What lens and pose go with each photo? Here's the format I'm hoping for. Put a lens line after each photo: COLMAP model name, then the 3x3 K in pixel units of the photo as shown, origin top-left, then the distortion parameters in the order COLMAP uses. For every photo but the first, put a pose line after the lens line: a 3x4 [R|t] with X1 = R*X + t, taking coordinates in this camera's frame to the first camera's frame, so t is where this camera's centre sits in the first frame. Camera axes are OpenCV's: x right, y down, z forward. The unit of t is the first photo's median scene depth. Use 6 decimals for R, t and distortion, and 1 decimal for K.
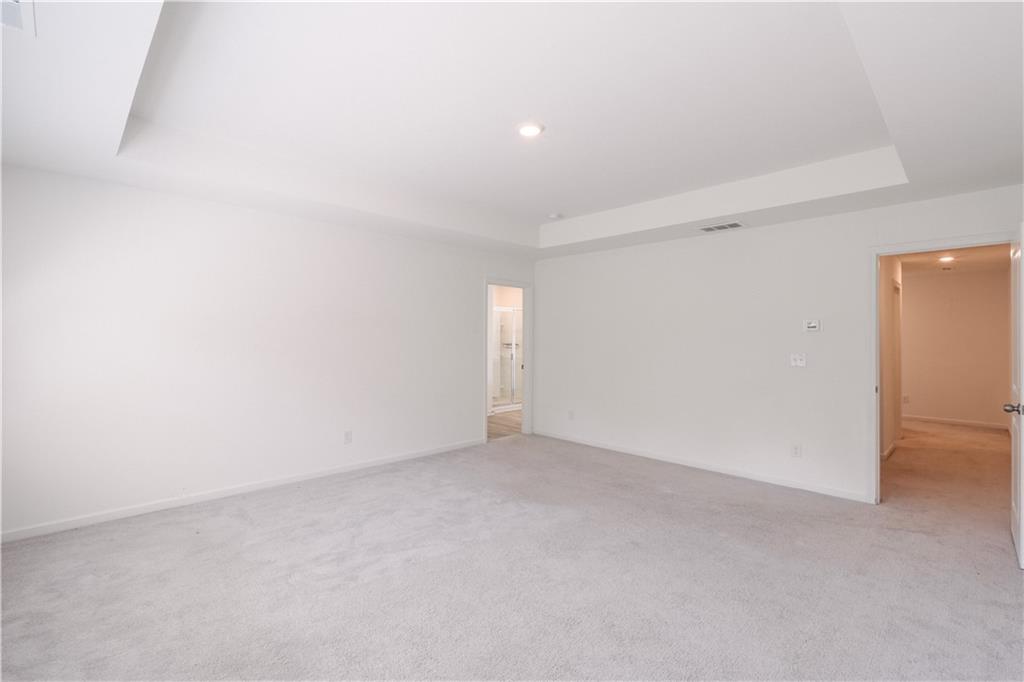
lens RADIAL K [[456.7, 0, 512.0], [0, 456.7, 341.0], [0, 0, 1]] dist [0.001137, 0.000181]
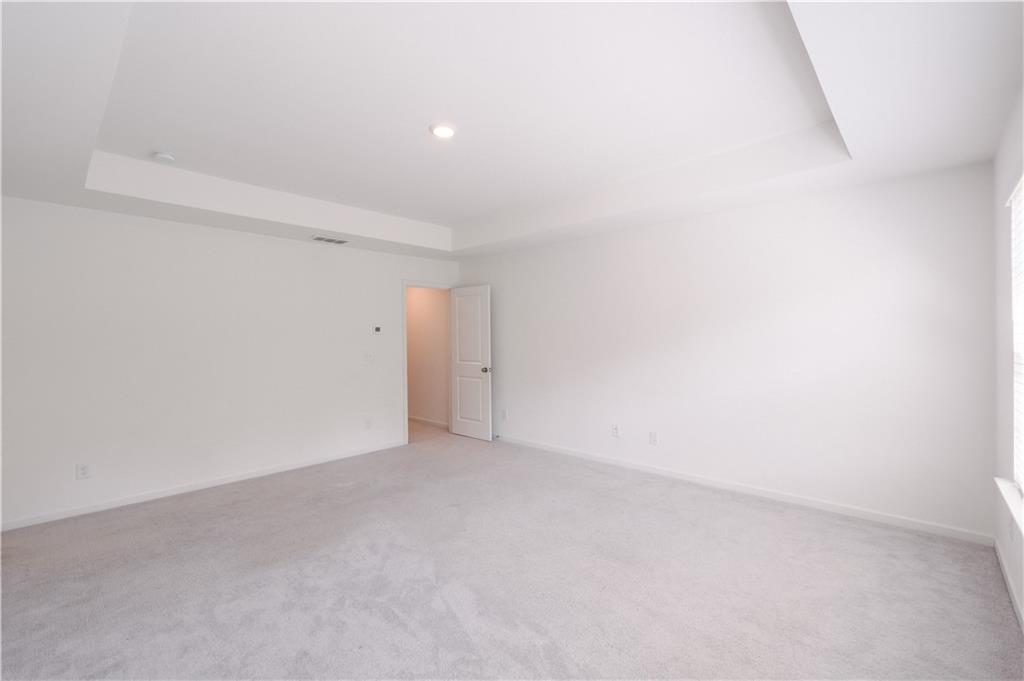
lens RADIAL K [[441.7, 0, 512.0], [0, 441.7, 340.5], [0, 0, 1]] dist [0.001430, 0.000191]
pose [[-0.050494, -0.014273, 0.998622, -0.635050], [0.014889, 0.999776, 0.015043, -0.014402], [-0.998613, 0.015628, -0.050270, 0.609516]]
